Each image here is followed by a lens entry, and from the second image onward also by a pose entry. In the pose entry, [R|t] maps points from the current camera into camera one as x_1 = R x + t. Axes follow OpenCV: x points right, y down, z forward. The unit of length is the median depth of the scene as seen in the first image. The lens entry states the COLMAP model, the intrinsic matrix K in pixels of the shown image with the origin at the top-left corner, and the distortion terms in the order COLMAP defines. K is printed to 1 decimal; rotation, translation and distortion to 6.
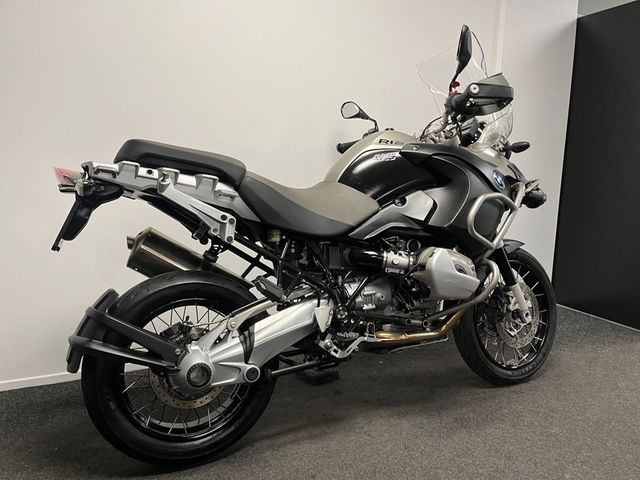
lens RADIAL K [[483.7, 0, 320.0], [0, 483.7, 240.0], [0, 0, 1]] dist [0.031903, -0.004032]
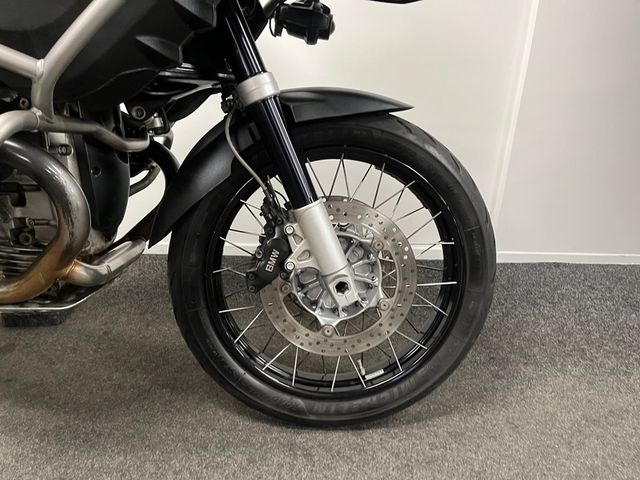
lens RADIAL K [[483.7, 0, 320.0], [0, 483.7, 240.0], [0, 0, 1]] dist [0.031903, -0.004032]
pose [[0.903687, 0.166774, -0.394381, 0.706270], [-0.077466, 0.969512, 0.232476, 0.033611], [0.421128, -0.179534, 0.889055, 0.821927]]
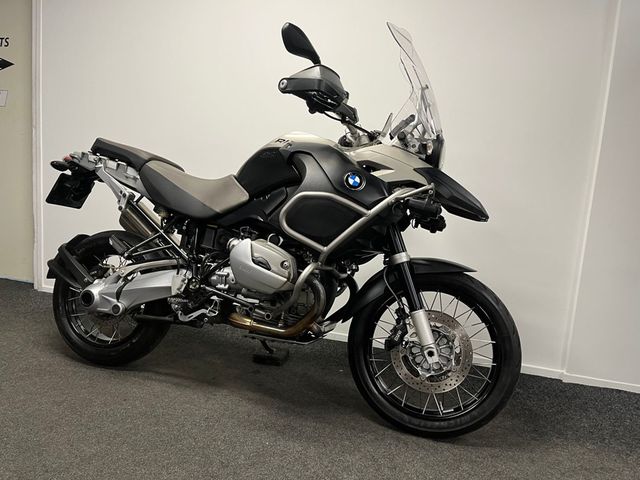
lens RADIAL K [[483.7, 0, 320.0], [0, 483.7, 240.0], [0, 0, 1]] dist [0.031903, -0.004032]
pose [[0.717073, 0.124036, -0.685872, 1.041788], [-0.157237, 0.987459, 0.014187, -0.019454], [0.679030, 0.097671, 0.727584, 0.341651]]
